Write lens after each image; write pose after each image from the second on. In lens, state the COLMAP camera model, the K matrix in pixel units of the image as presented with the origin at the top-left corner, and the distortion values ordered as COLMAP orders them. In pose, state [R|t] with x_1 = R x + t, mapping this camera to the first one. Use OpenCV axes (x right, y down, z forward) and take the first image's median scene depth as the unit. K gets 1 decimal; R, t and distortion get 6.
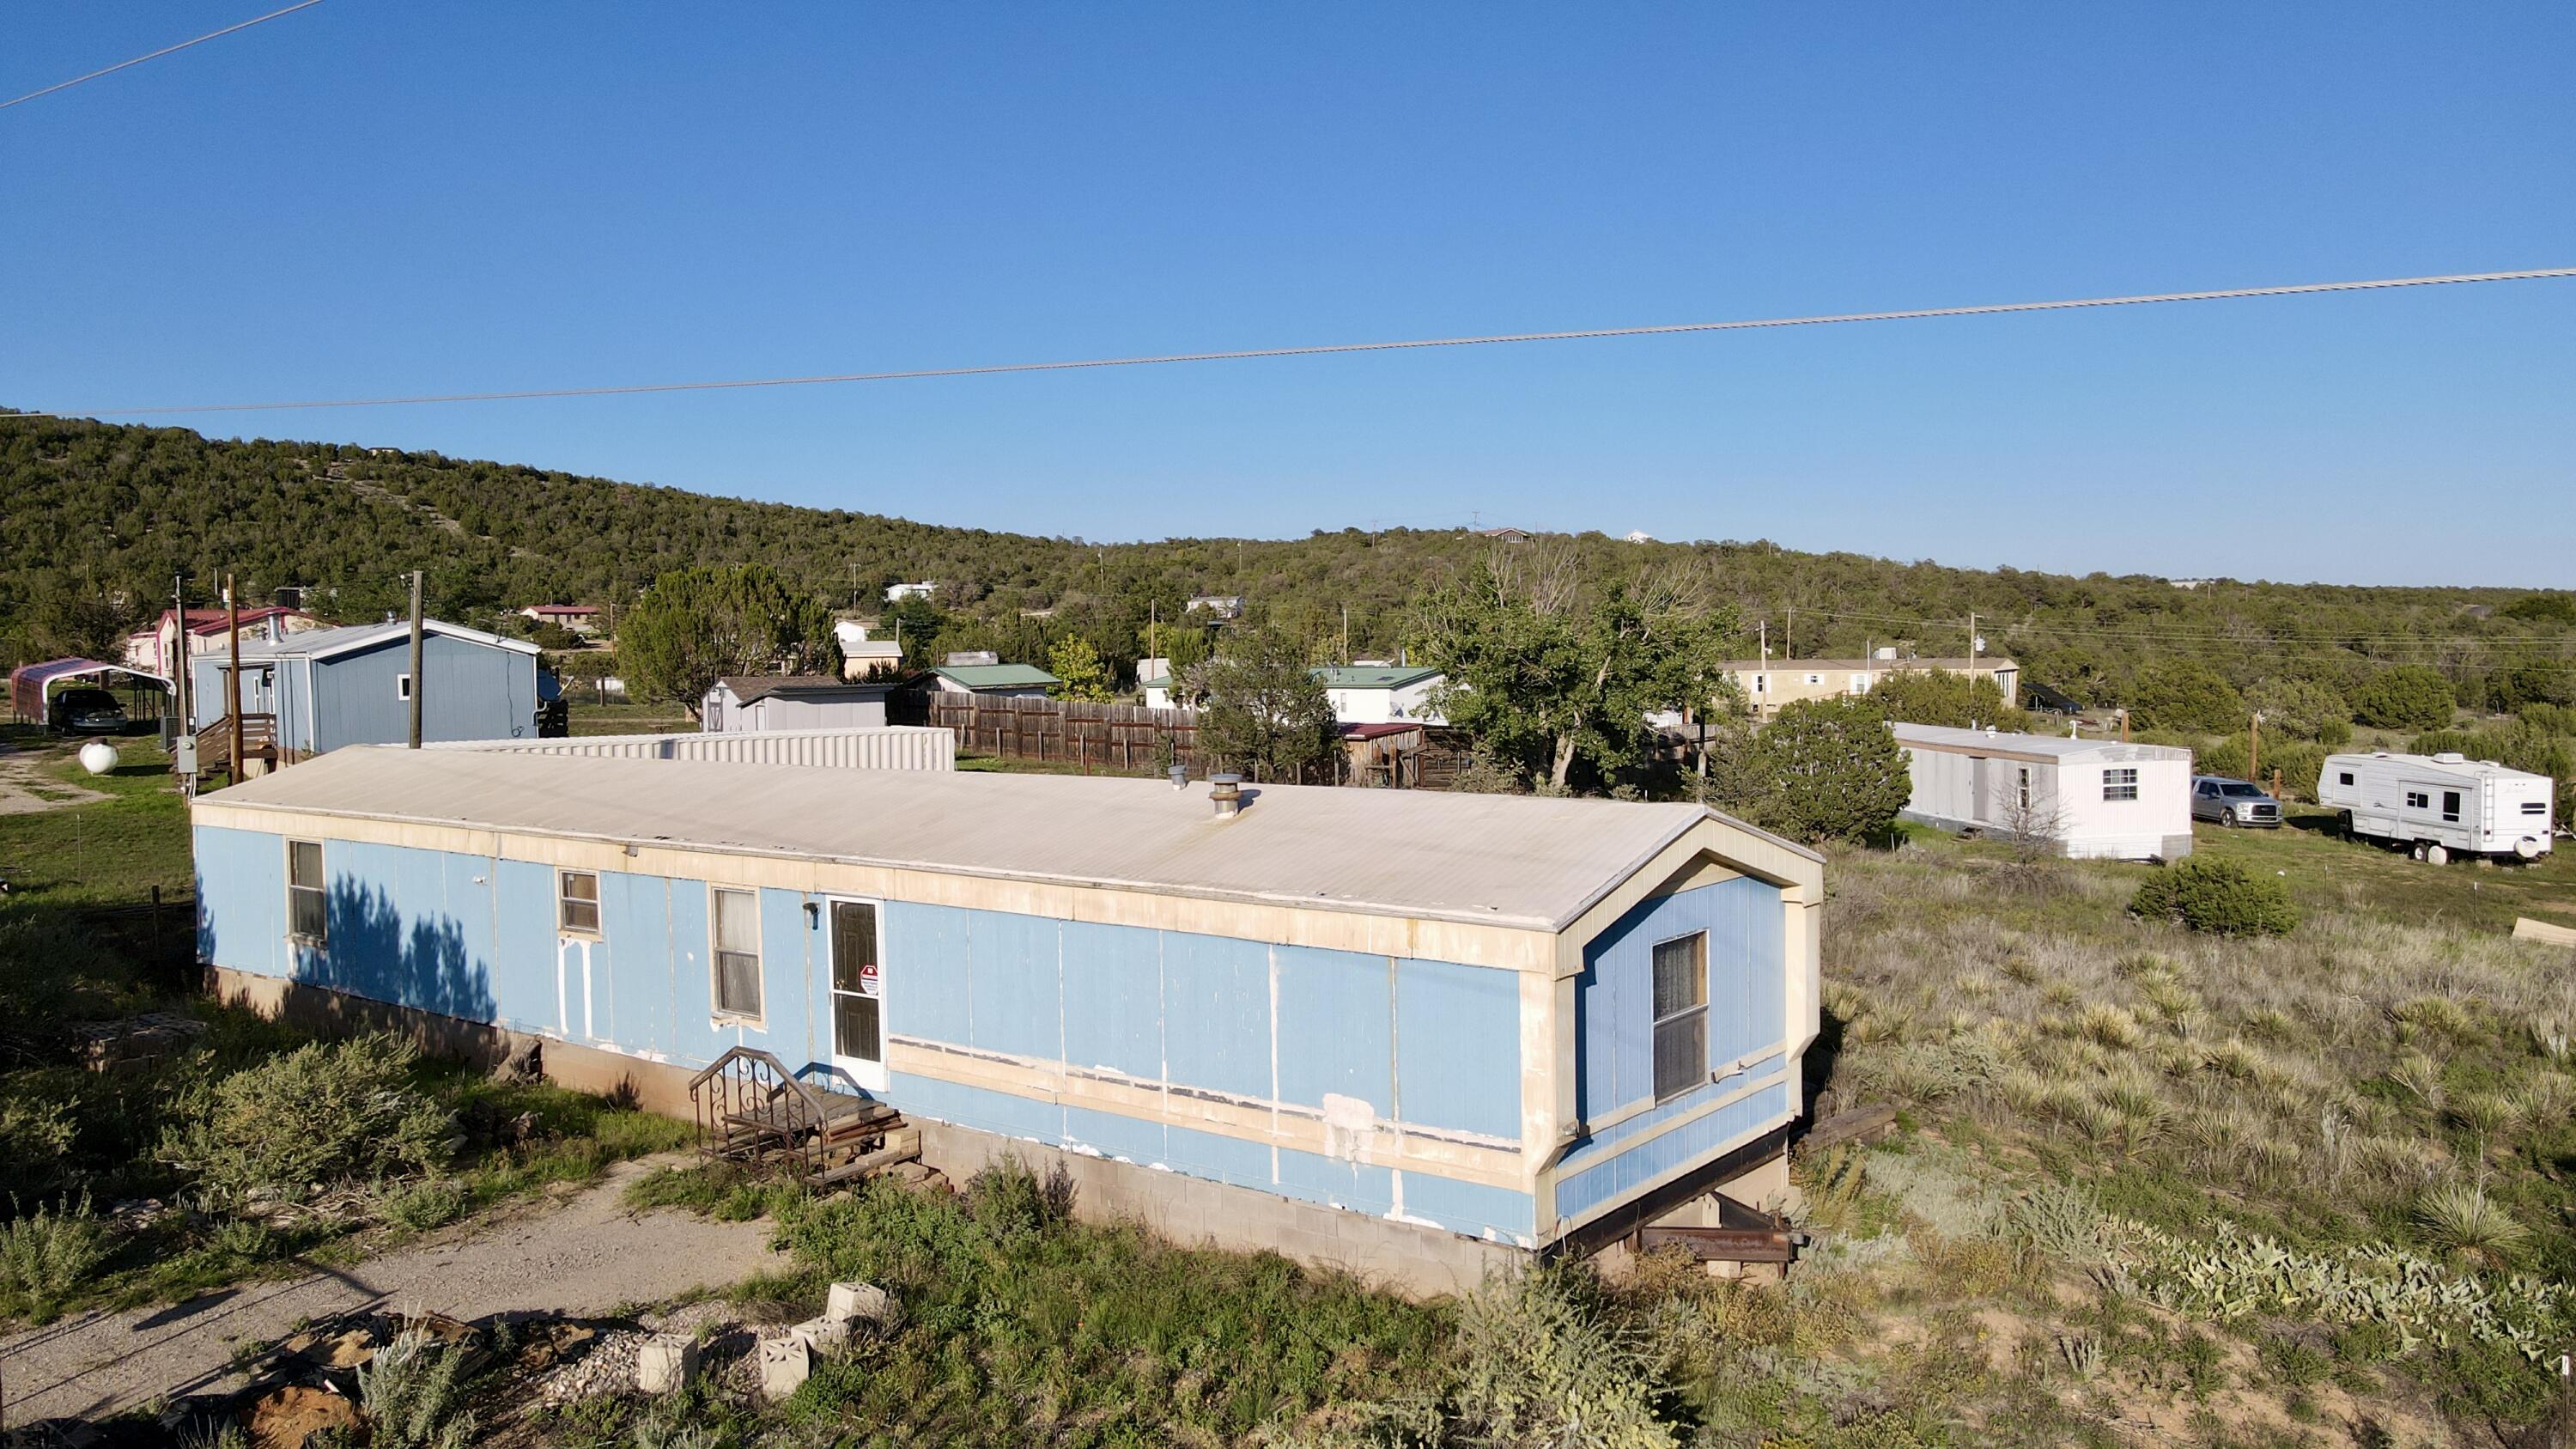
lens RADIAL K [[1839.7, 0, 1273.9], [0, 1839.7, 762.2], [0, 0, 1]] dist [0.005391, 0.023081]
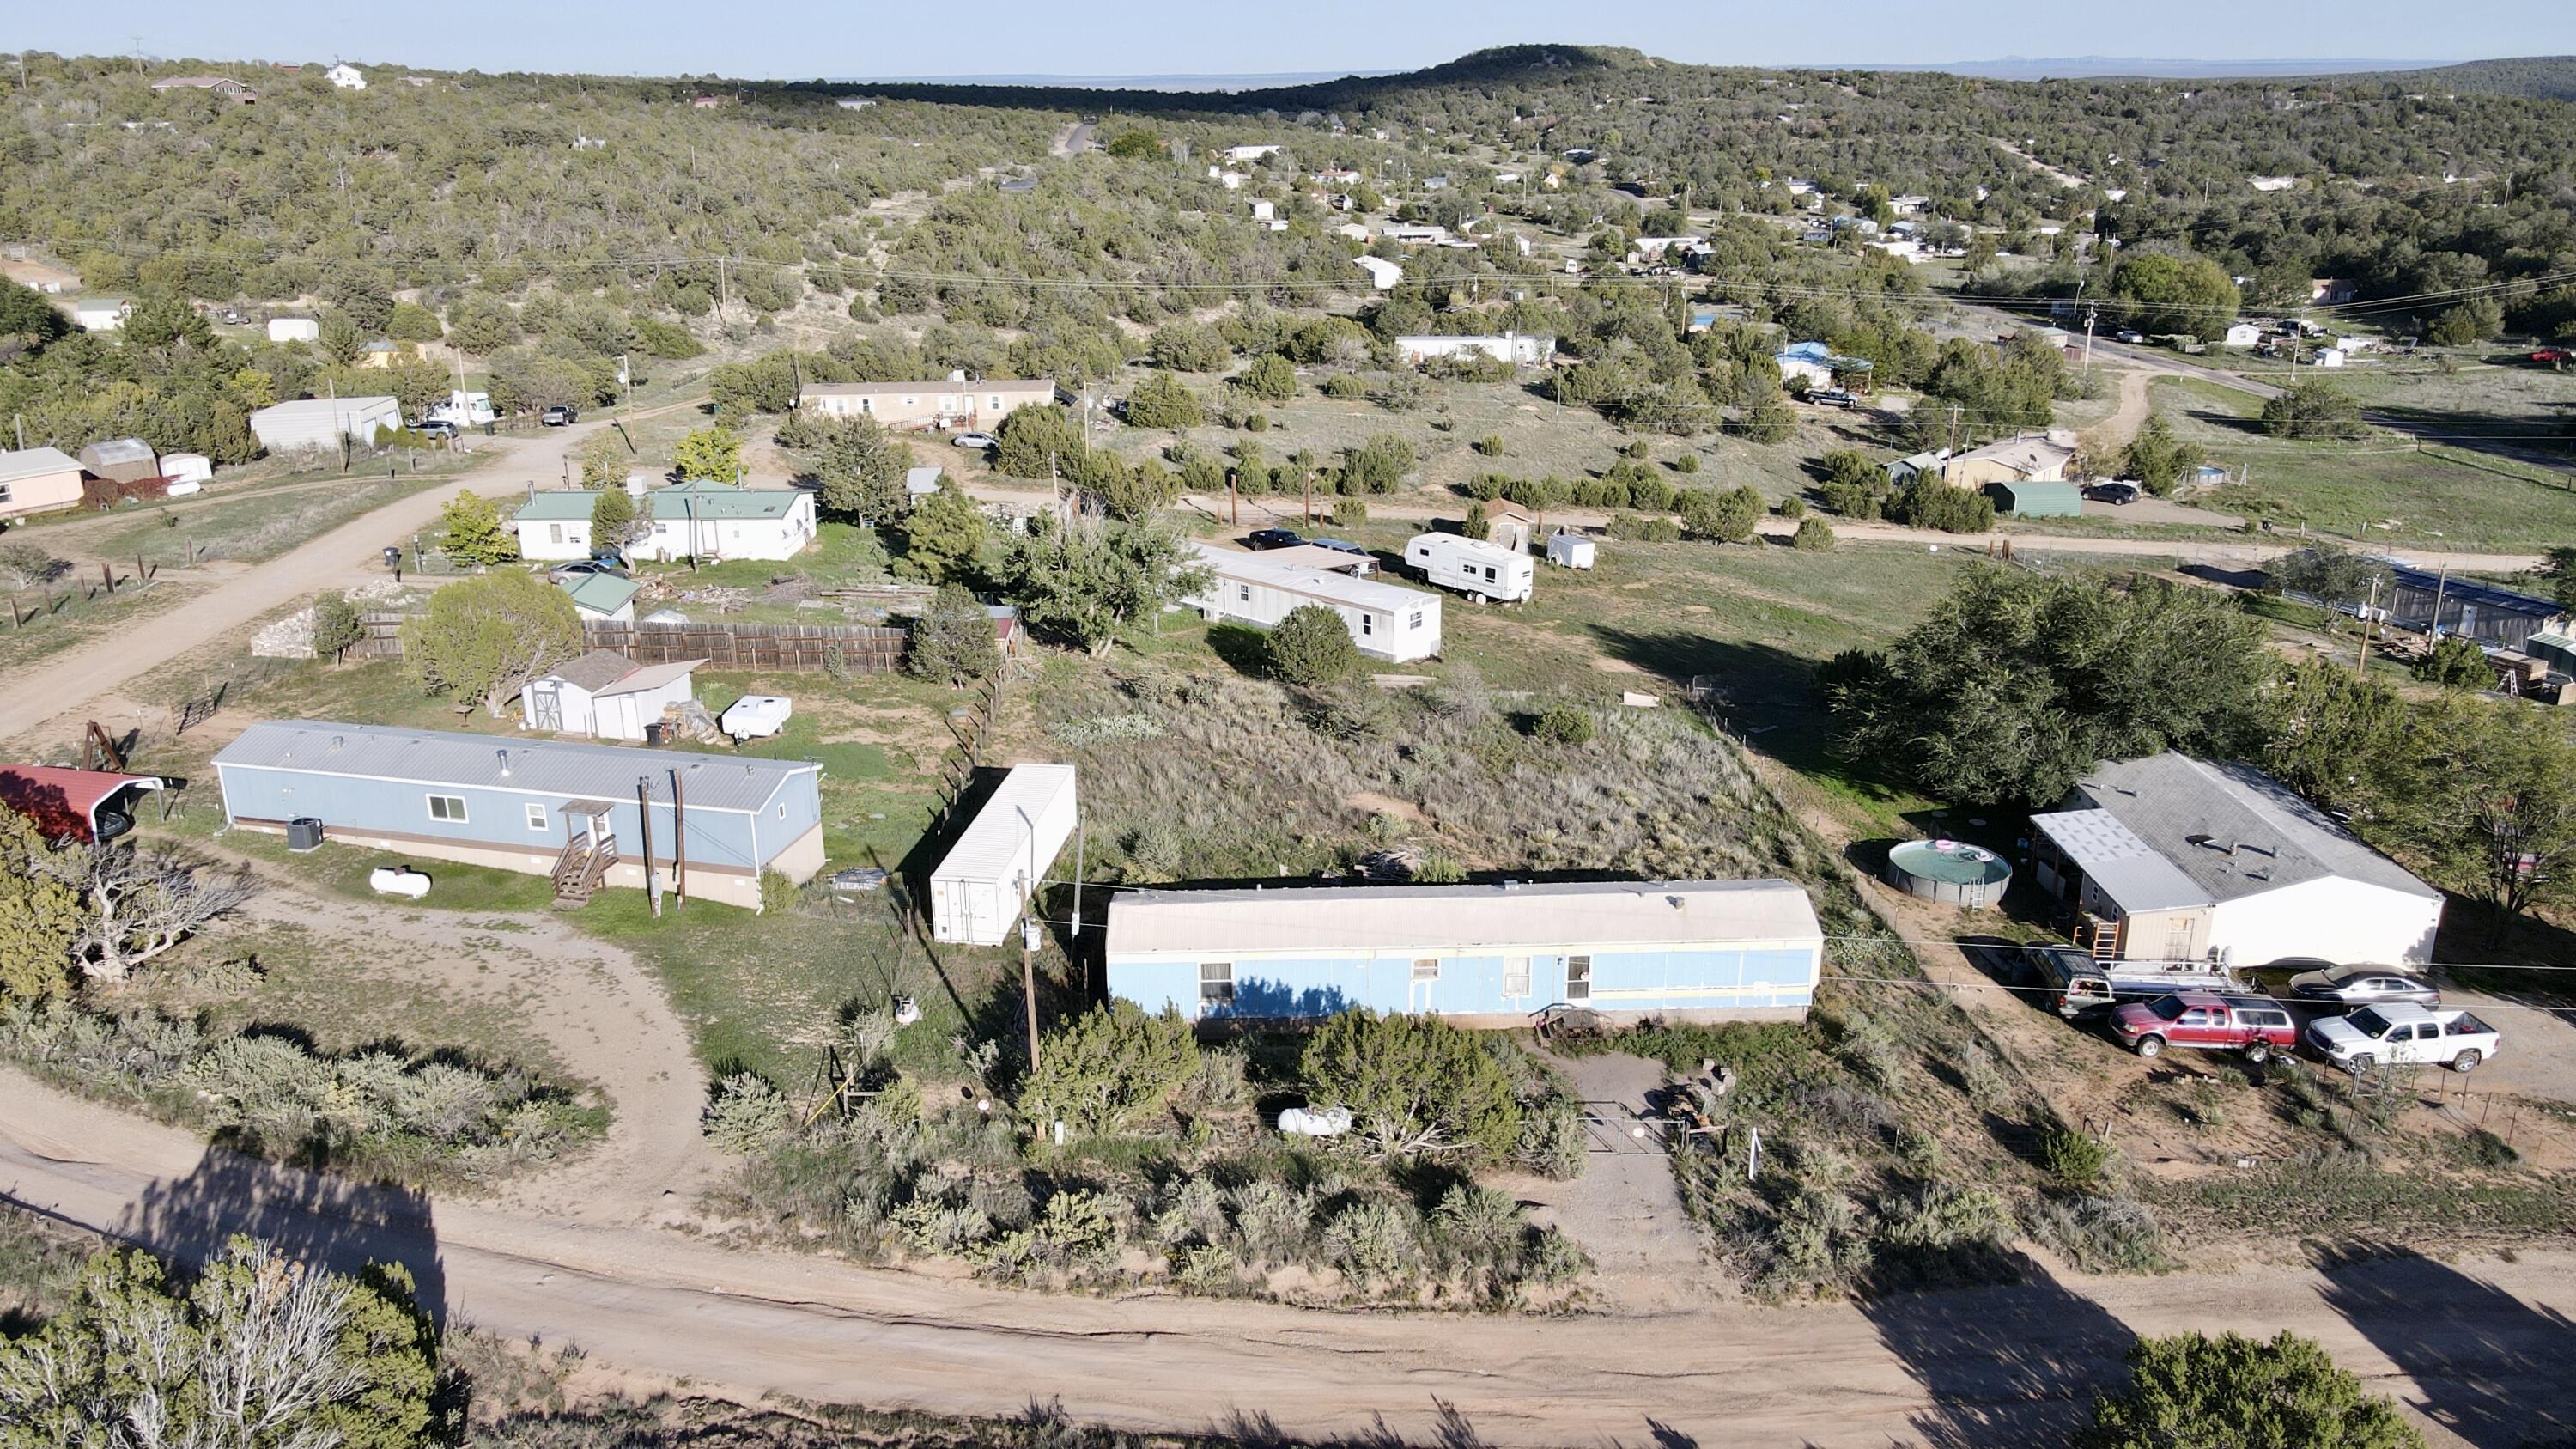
lens RADIAL K [[1839.7, 0, 1273.9], [0, 1839.7, 762.2], [0, 0, 1]] dist [0.005391, 0.023081]
pose [[0.766179, -0.213031, 0.606290, -2.045420], [0.045807, 0.959160, 0.279132, -0.951921], [-0.640993, -0.186093, 0.744646, -0.806207]]
